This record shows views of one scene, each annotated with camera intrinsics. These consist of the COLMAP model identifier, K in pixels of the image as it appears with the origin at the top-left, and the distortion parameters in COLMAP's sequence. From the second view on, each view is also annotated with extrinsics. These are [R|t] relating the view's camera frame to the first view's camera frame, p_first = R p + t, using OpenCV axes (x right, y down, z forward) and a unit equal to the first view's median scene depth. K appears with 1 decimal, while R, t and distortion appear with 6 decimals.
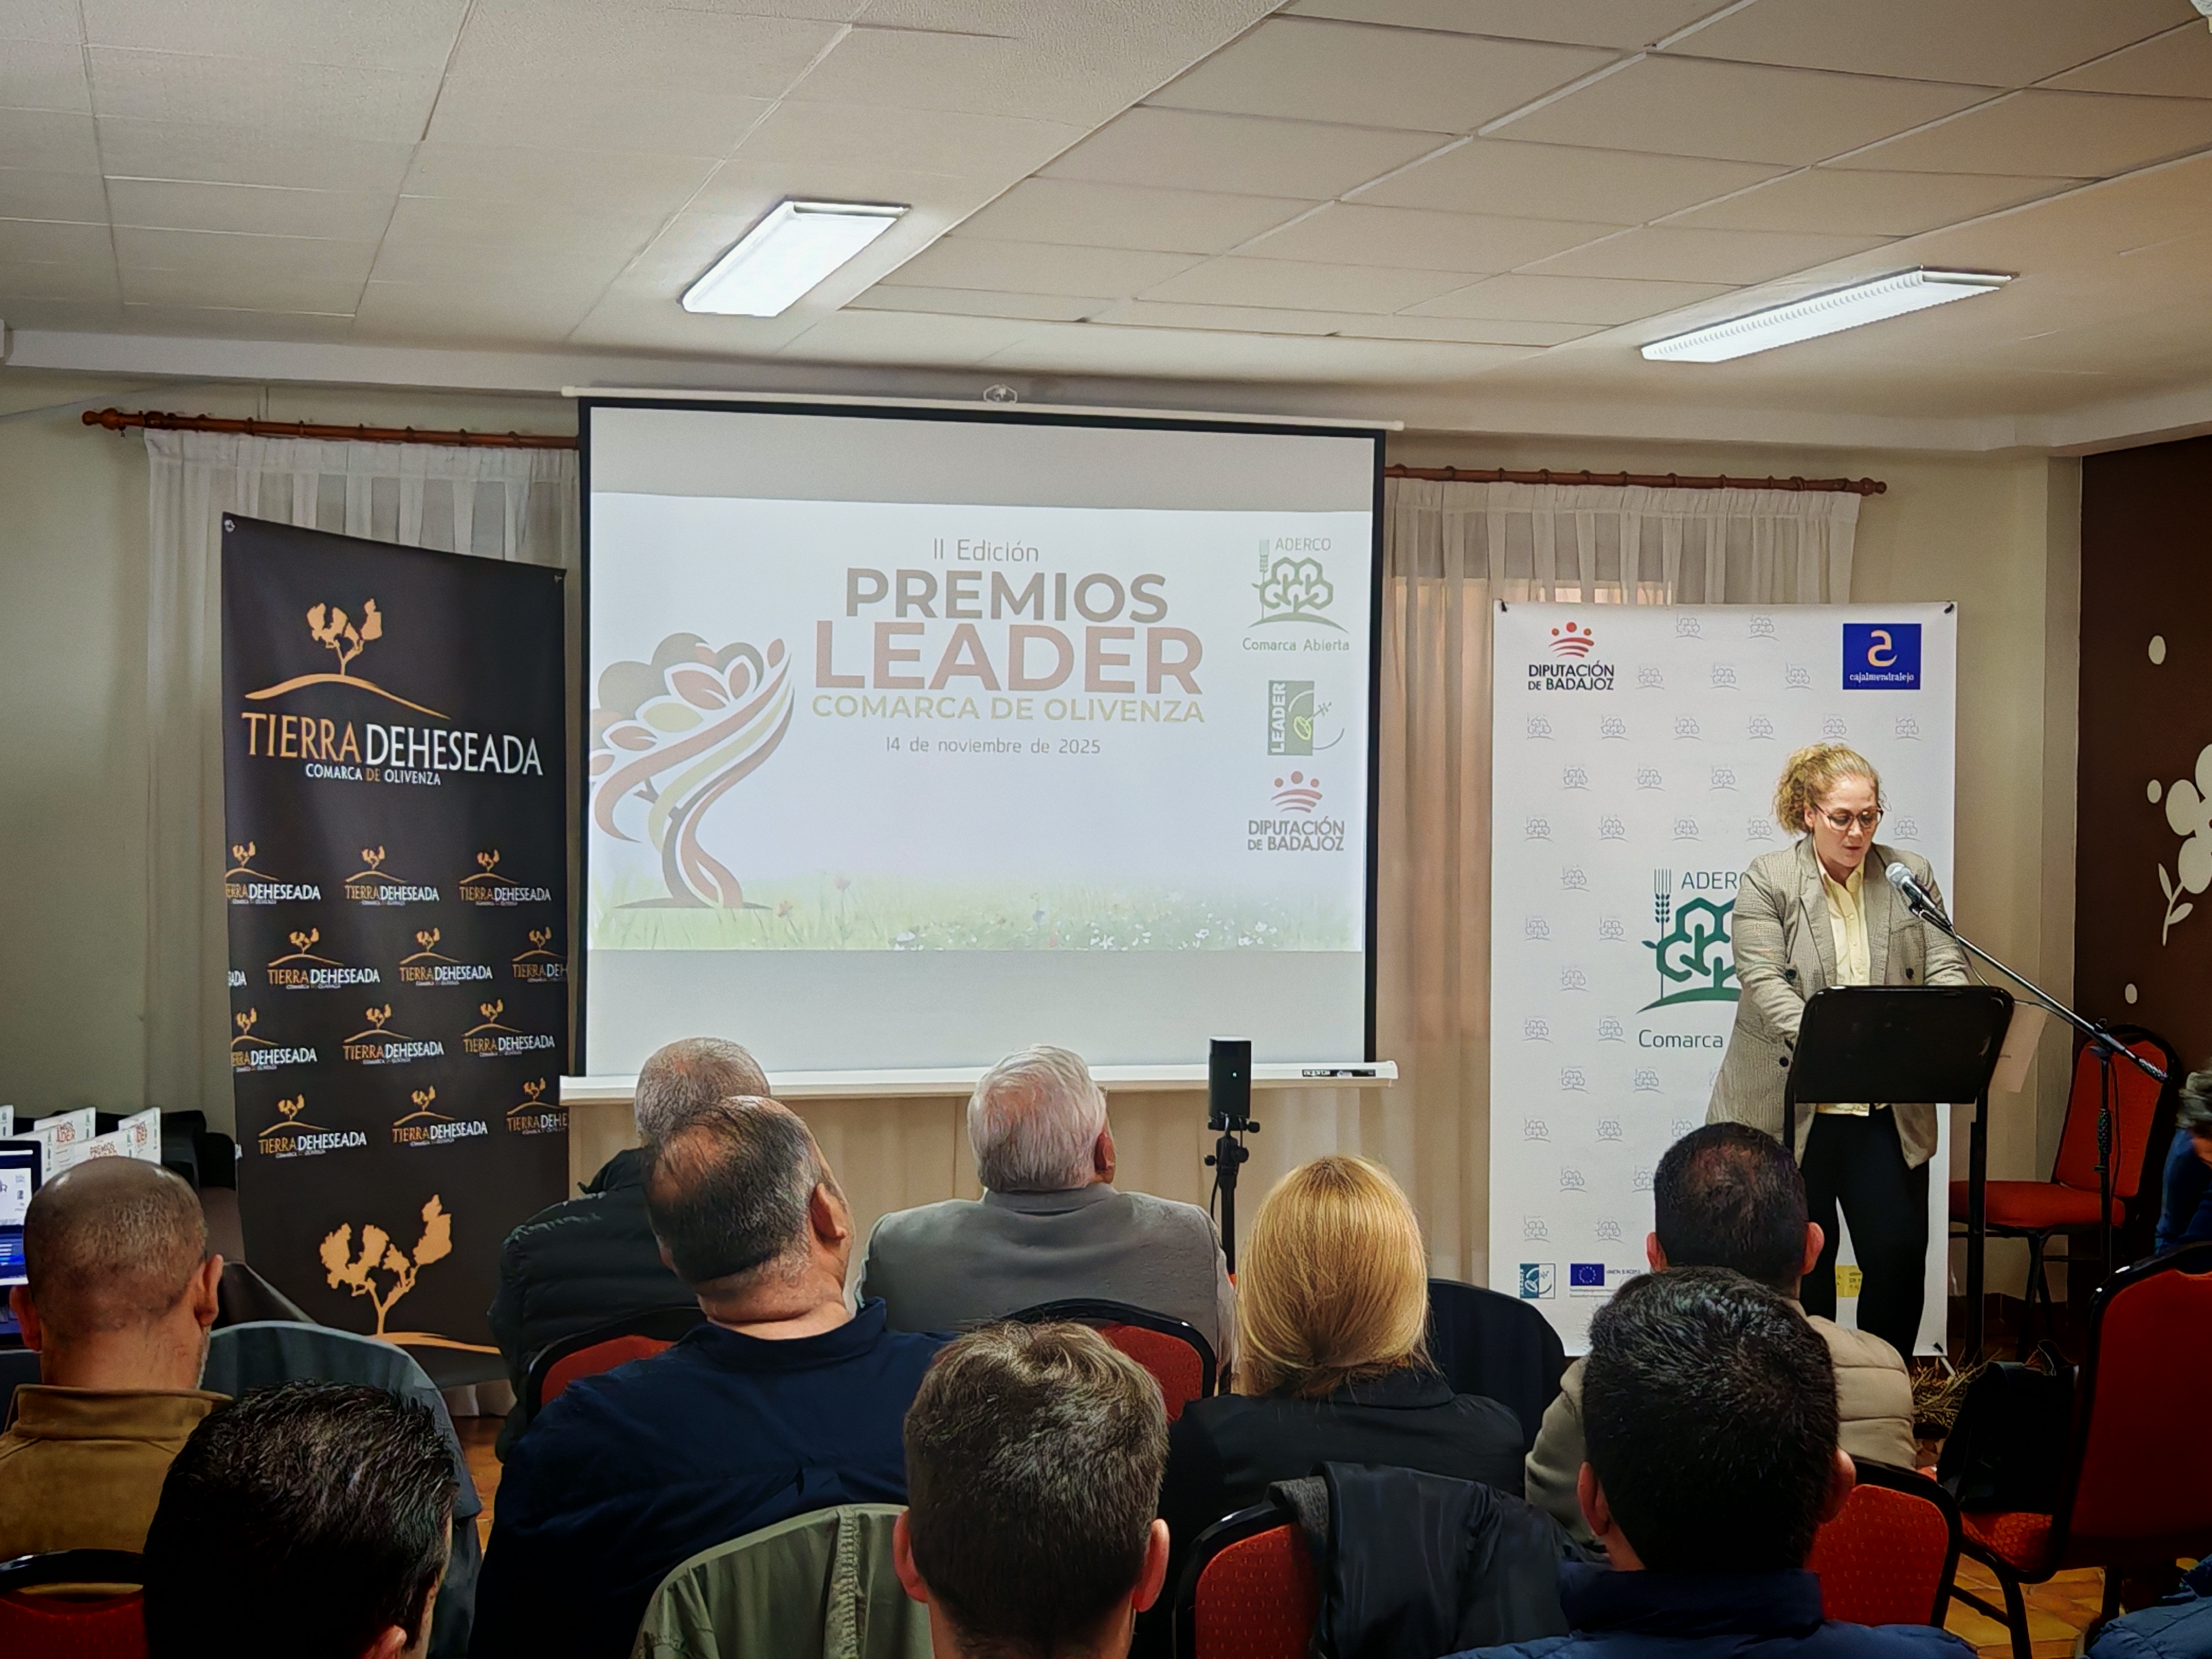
lens RADIAL K [[3080.3, 0, 1110.5], [0, 3080.3, 857.7], [0, 0, 1]] dist [0.316248, -2.976264]
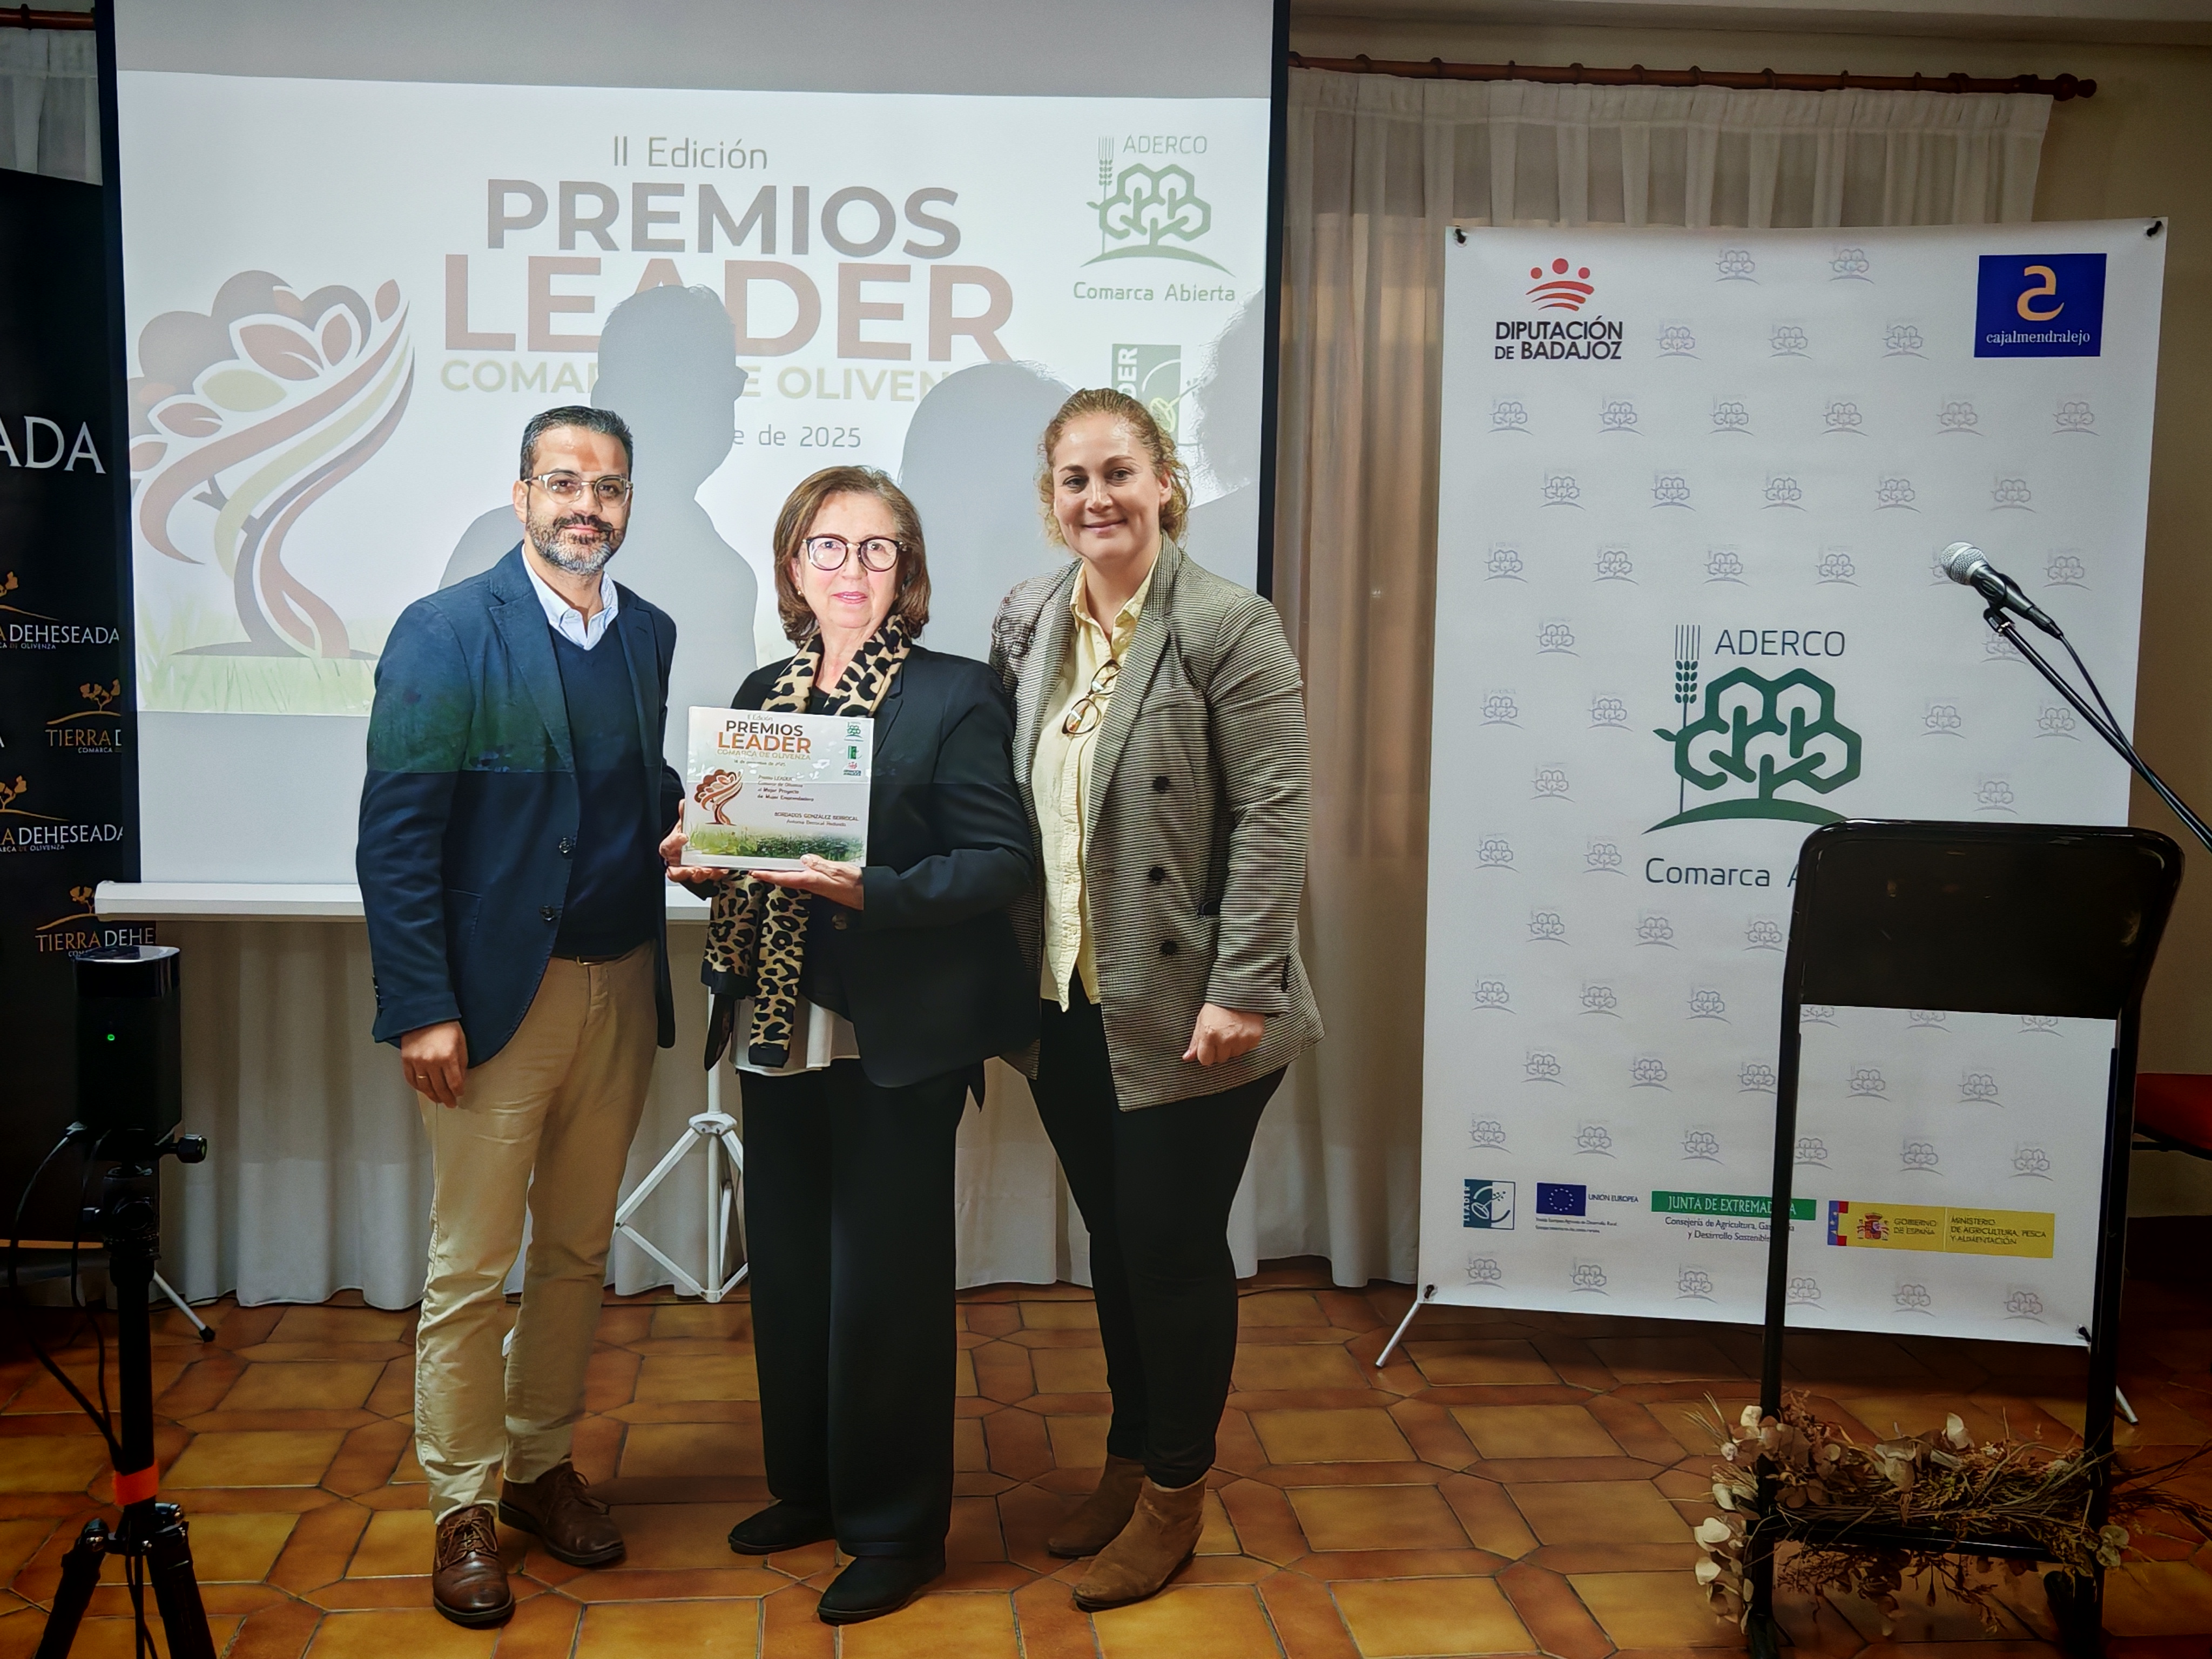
lens RADIAL K [[2453.1, 0, 1103.3], [0, 2453.1, 841.0], [0, 0, 1]] dist [-0.043874, 0.155357]
pose [[0.981374, 0.030533, -0.189665, 0.160942], [-0.014671, 0.996317, 0.084479, 0.007794], [0.191546, -0.080123, 0.978208, 0.460170]]
